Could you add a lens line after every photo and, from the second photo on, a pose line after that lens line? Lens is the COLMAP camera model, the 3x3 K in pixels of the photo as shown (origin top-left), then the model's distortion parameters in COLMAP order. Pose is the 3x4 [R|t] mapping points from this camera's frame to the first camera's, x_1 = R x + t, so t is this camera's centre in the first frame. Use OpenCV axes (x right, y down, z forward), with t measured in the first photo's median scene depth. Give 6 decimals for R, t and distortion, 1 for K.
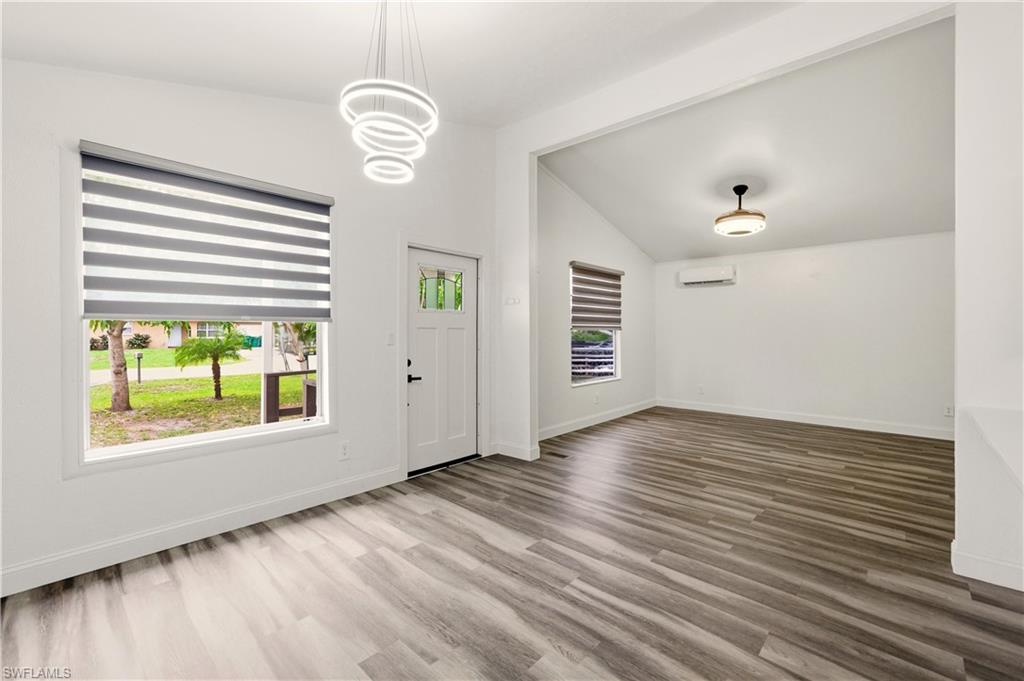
lens RADIAL K [[427.6, 0, 511.9], [0, 427.6, 333.3], [0, 0, 1]] dist [-0.003206, 0.001034]
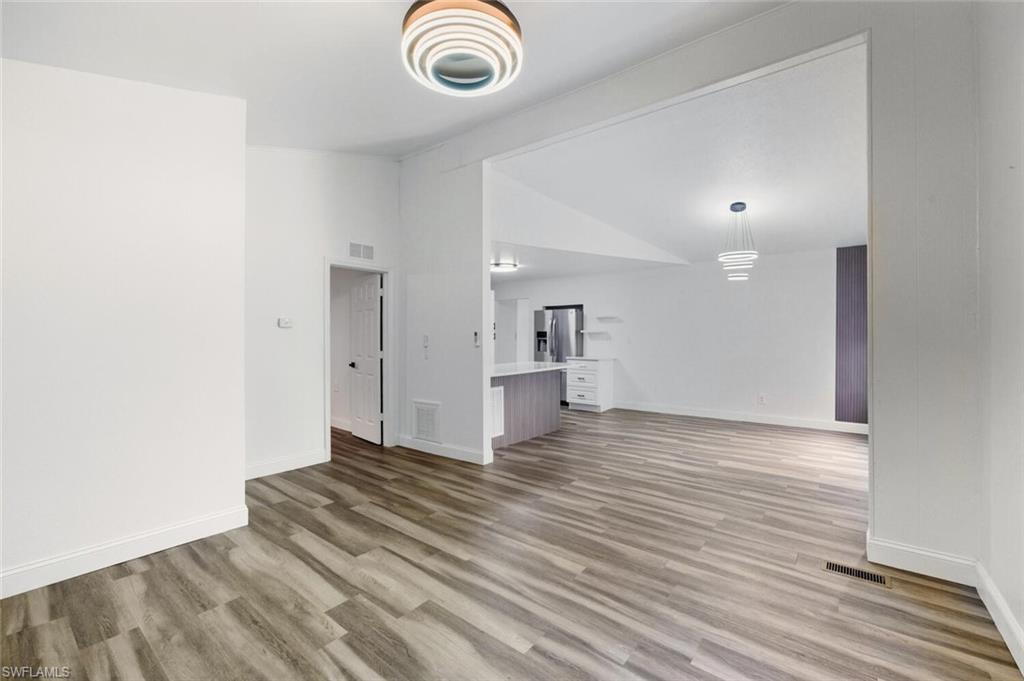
lens RADIAL K [[427.6, 0, 511.9], [0, 427.6, 333.3], [0, 0, 1]] dist [-0.003206, 0.001034]
pose [[-0.996888, -0.004028, -0.078722, 0.737005], [-0.003520, 0.999972, -0.006585, -0.001115], [0.078747, -0.006287, -0.996875, 1.952621]]
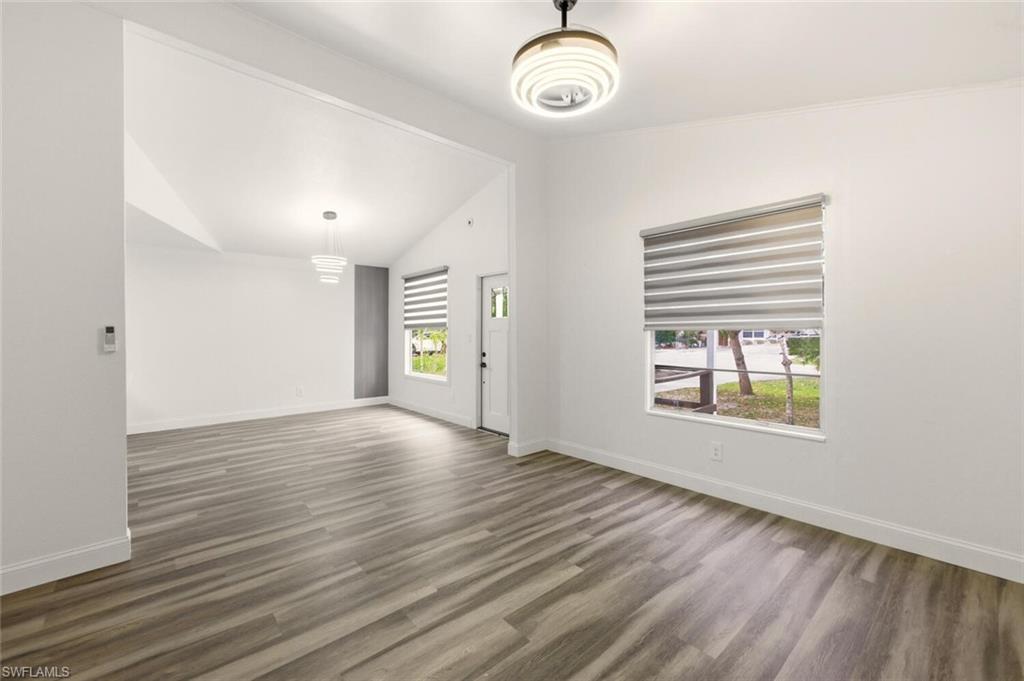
lens RADIAL K [[415.1, 0, 518.5], [0, 415.1, 341.1], [0, 0, 1]] dist [-0.001053, 0.000494]
pose [[-0.094672, 0.014496, -0.995403, 1.341770], [-0.002614, 0.999887, 0.014810, 0.000051], [0.995505, 0.004004, -0.094623, 1.407199]]
